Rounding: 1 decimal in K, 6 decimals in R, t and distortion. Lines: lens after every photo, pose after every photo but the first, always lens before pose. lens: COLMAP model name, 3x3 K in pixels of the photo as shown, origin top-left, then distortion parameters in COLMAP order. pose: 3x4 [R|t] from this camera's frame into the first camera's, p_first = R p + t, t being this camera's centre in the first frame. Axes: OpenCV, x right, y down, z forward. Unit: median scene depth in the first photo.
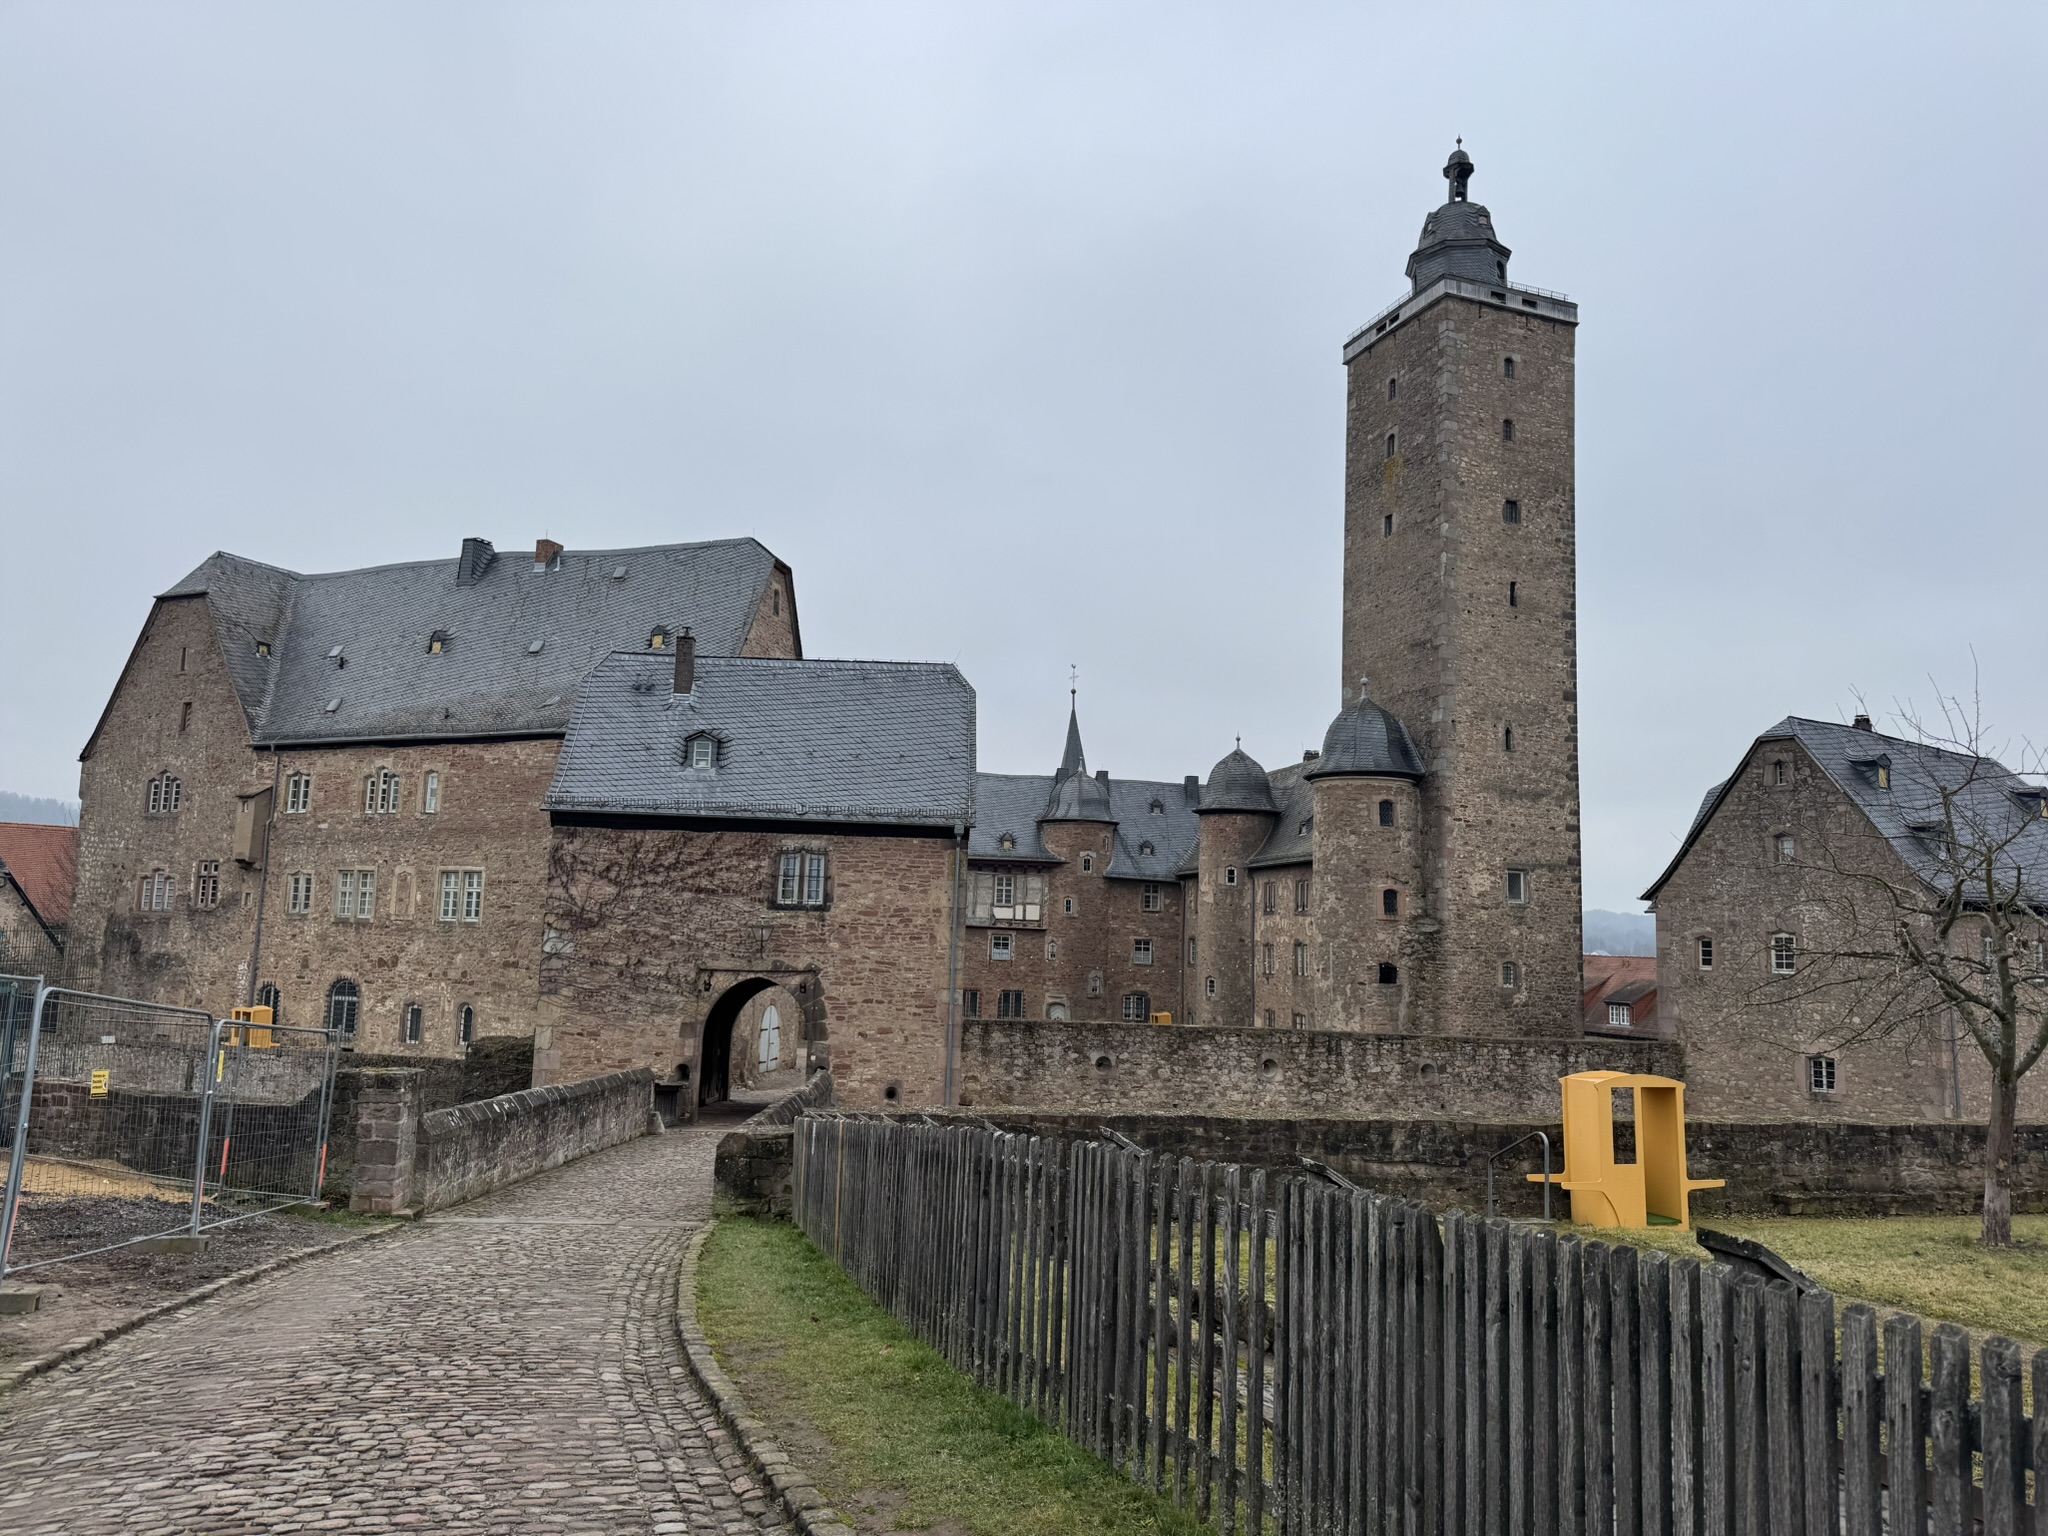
lens RADIAL K [[1429.2, 0, 1027.8], [0, 1429.2, 770.4], [0, 0, 1]] dist [0.100293, -0.132565]
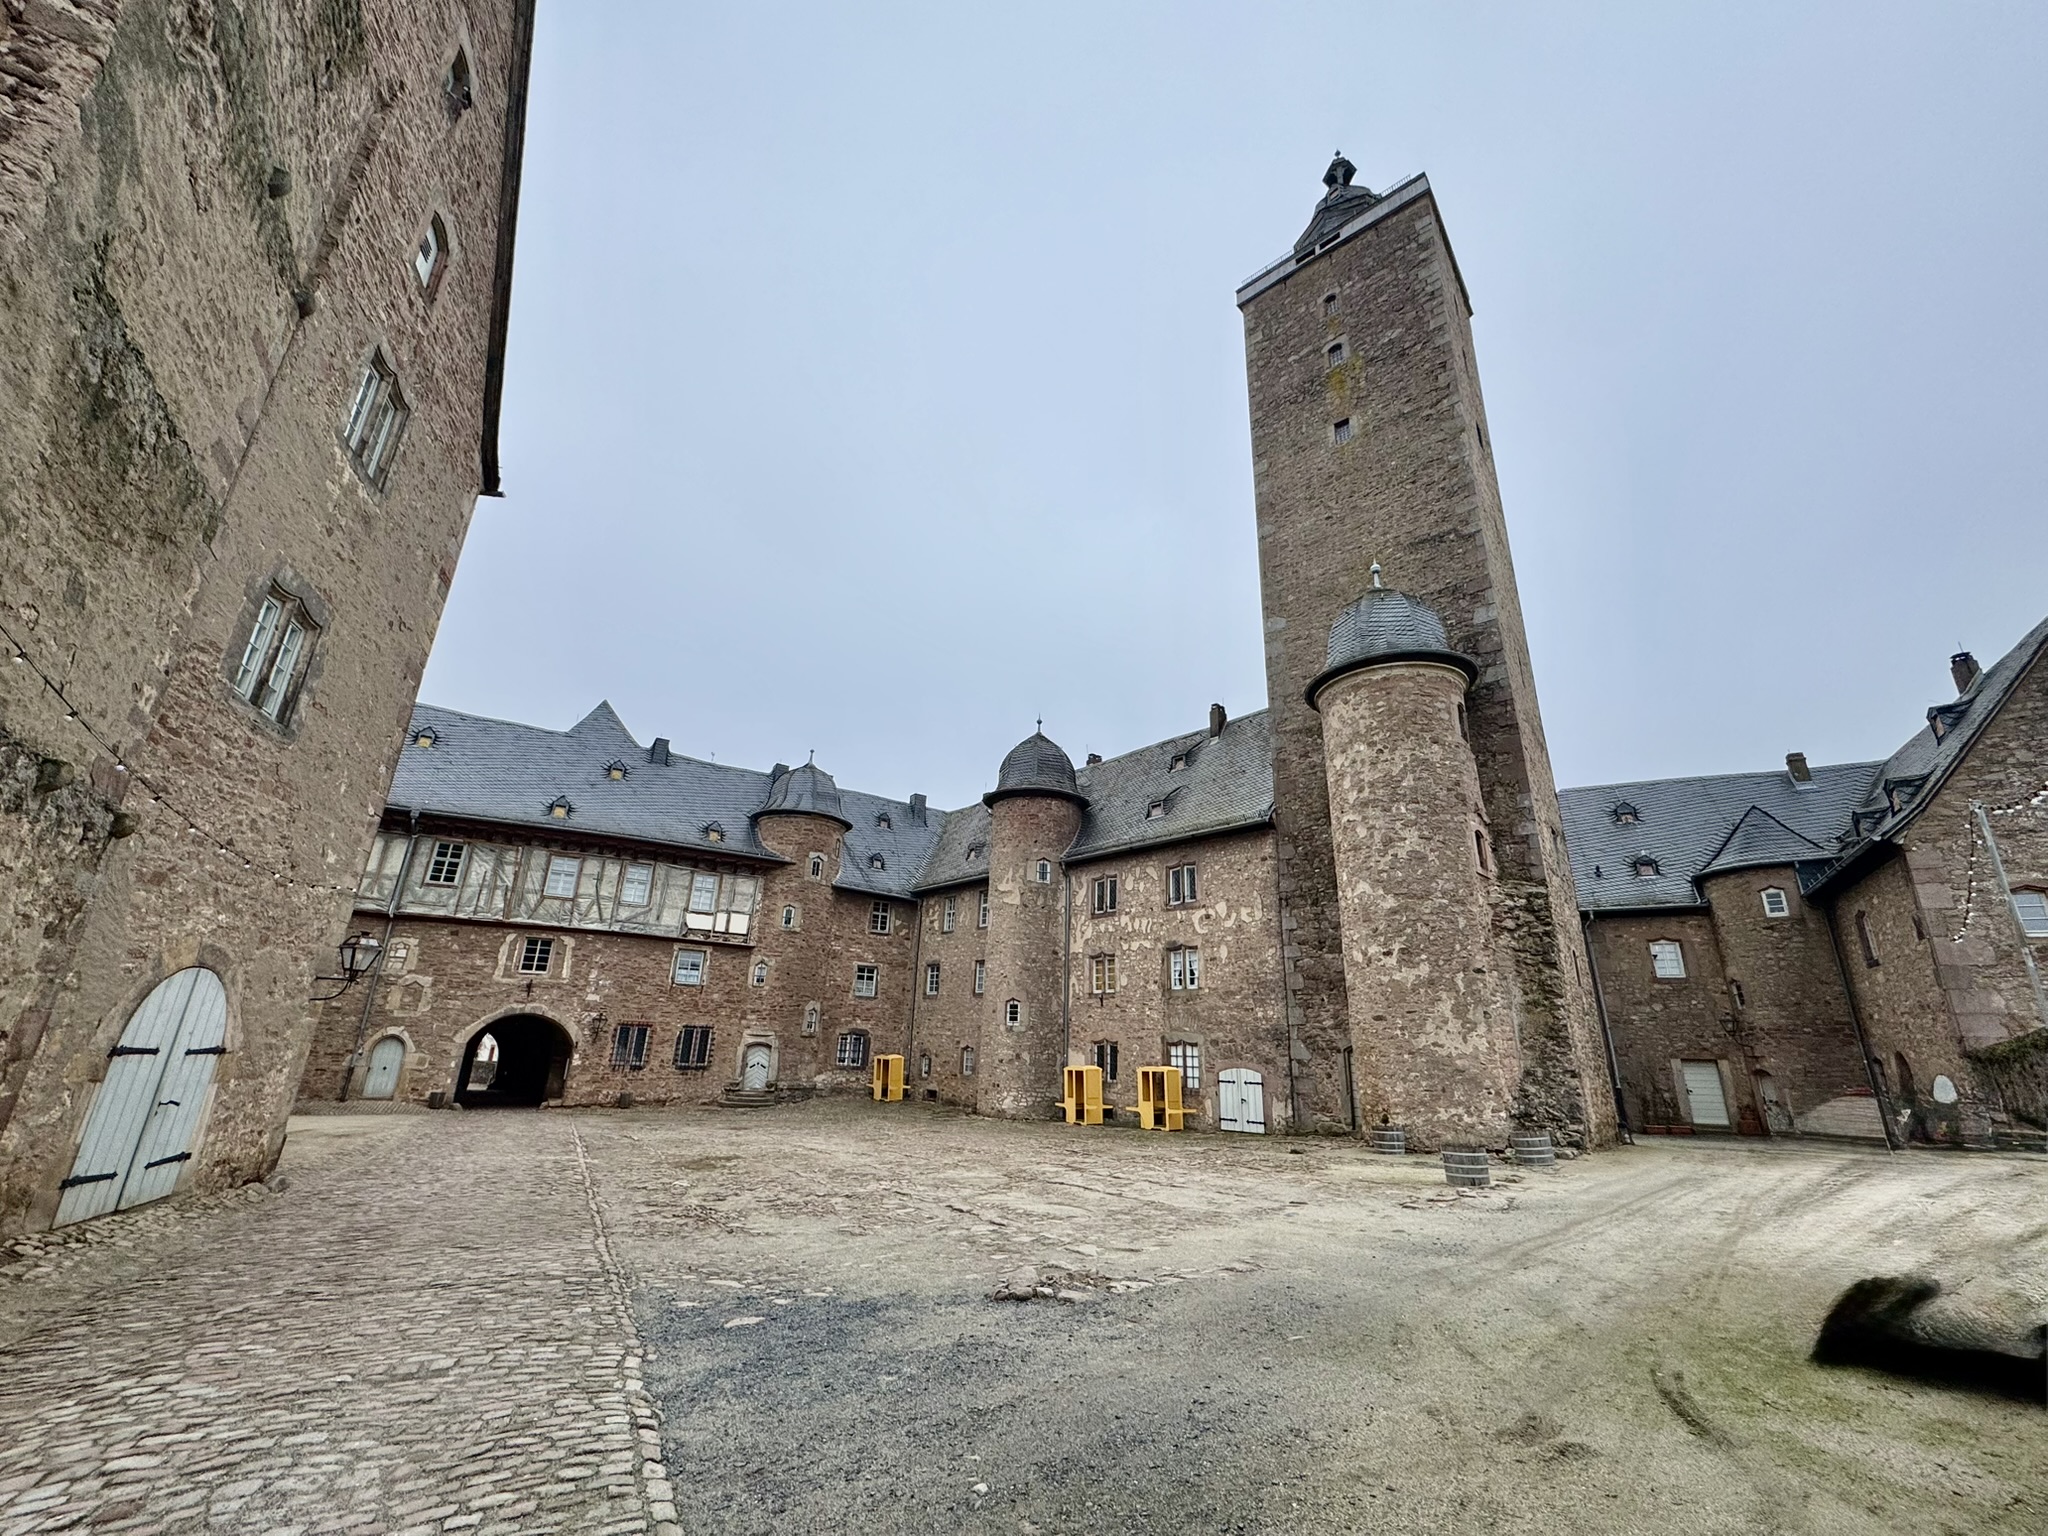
lens RADIAL K [[824.2, 0, 1020.1], [0, 824.2, 767.3], [0, 0, 1]] dist [-0.003657, 0.001848]
pose [[0.881637, 0.152113, 0.446741, -0.121532], [-0.062561, 0.975947, -0.208840, 0.161264], [-0.467762, 0.156172, 0.869947, 0.835968]]
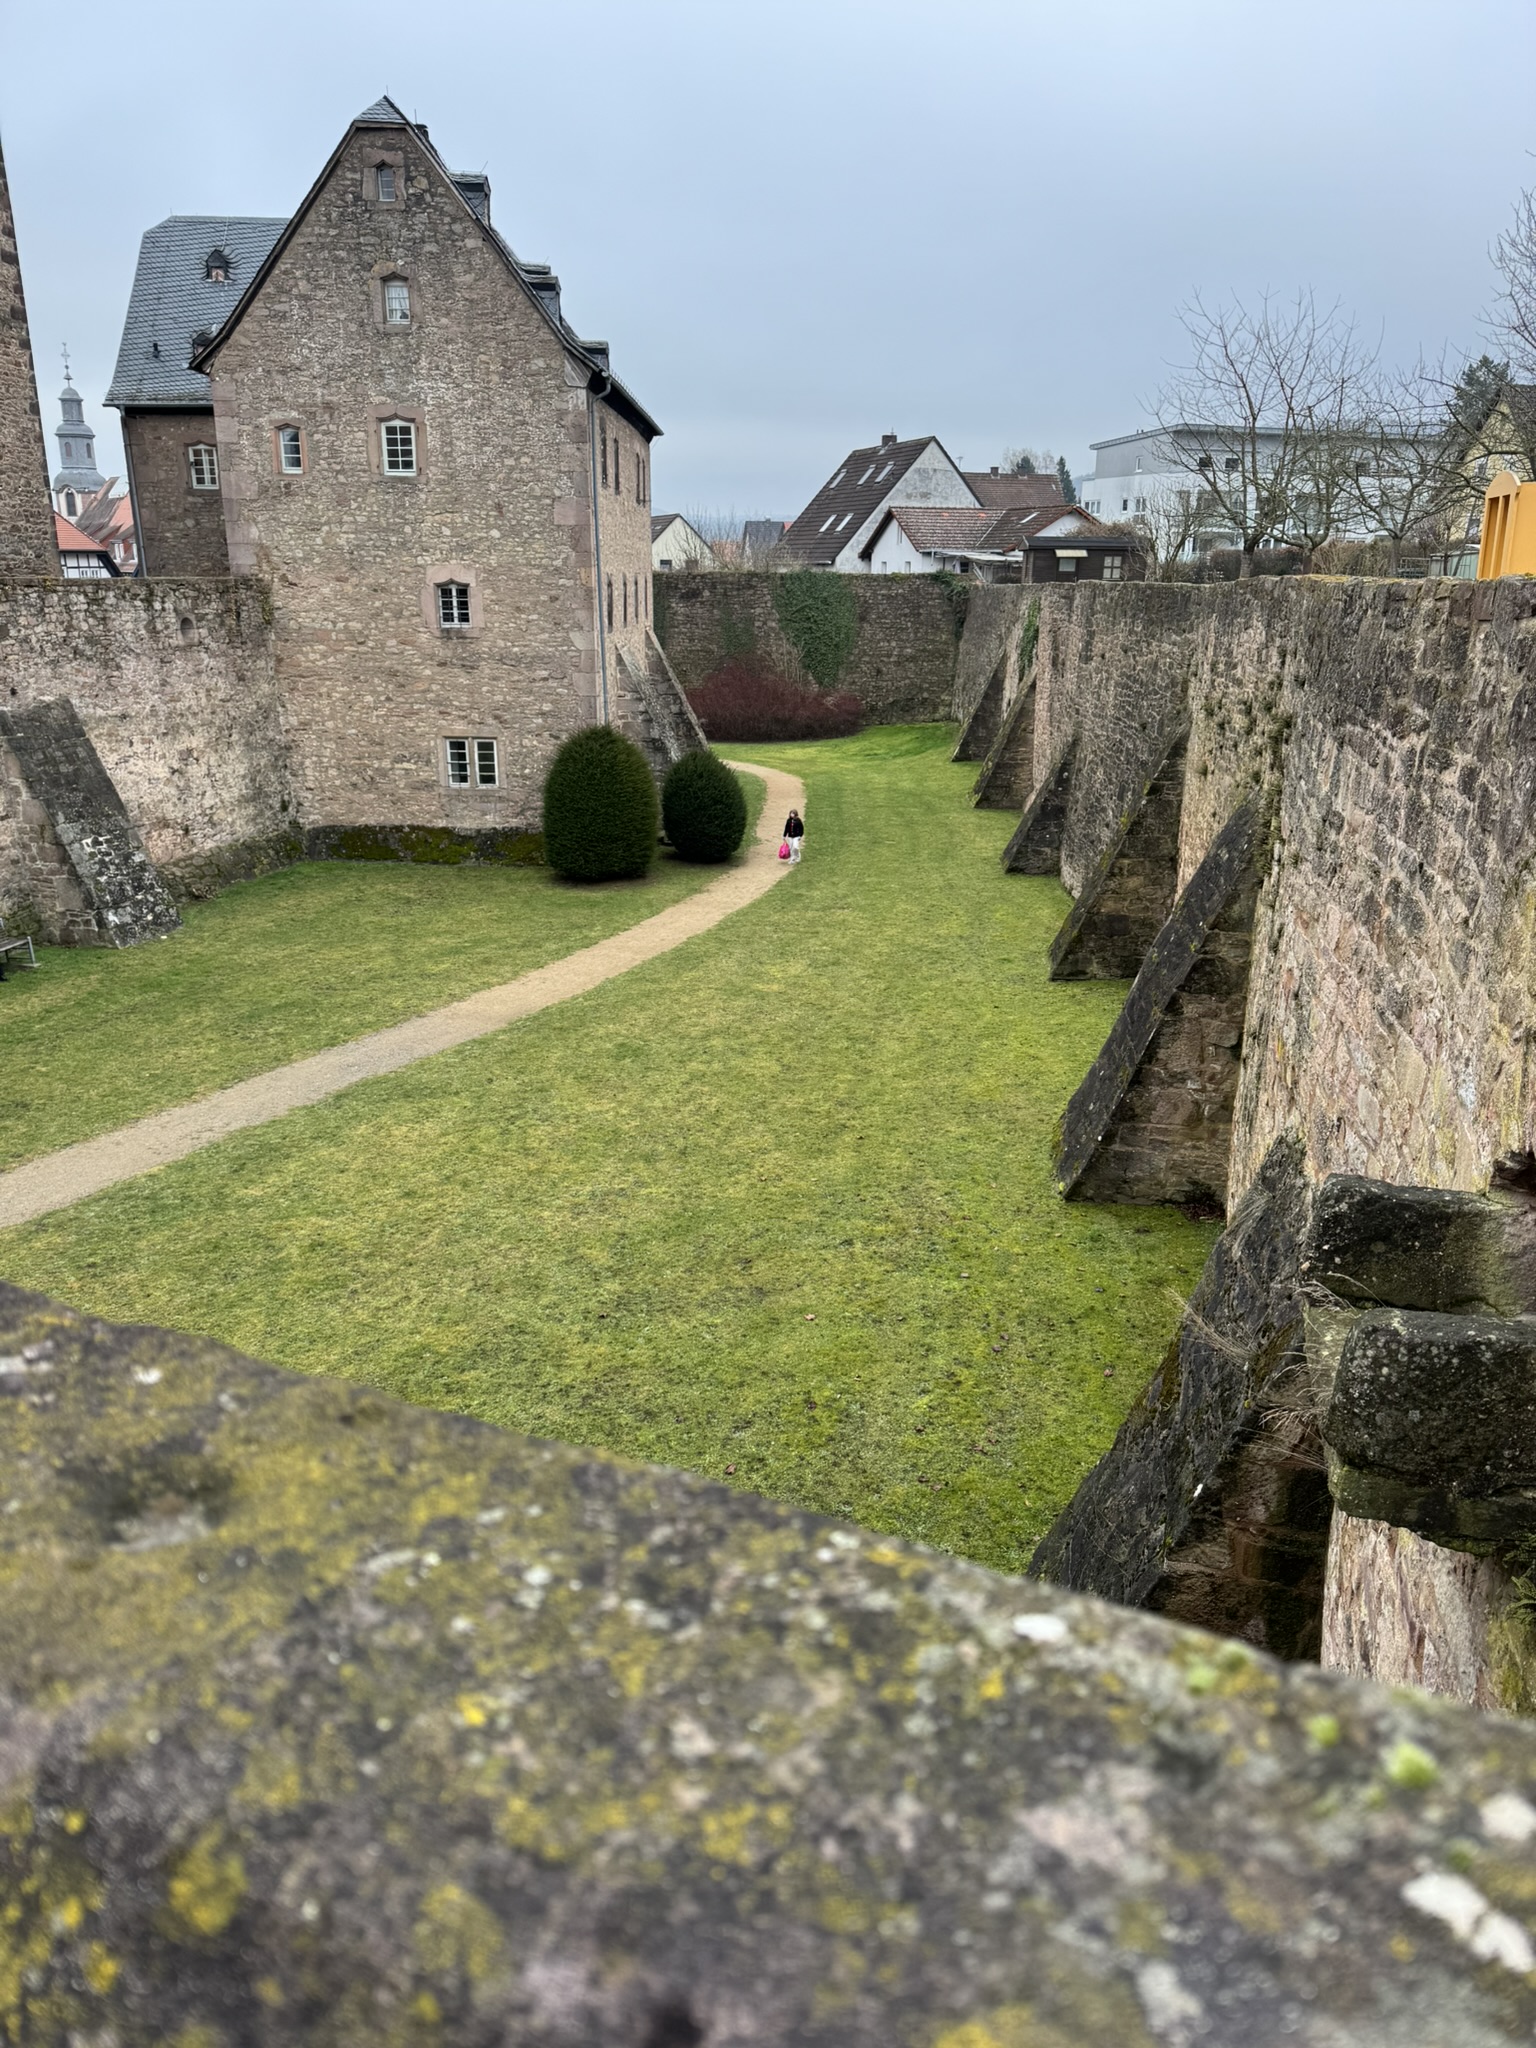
lens RADIAL K [[1429.2, 0, 758.5], [0, 1429.2, 1013.7], [0, 0, 1]] dist [0.100293, -0.132565]
pose [[0.543185, -0.278534, 0.792066, -0.066629], [-0.089664, 0.918732, 0.384567, 0.079761], [-0.834811, -0.279911, 0.474067, 0.352516]]
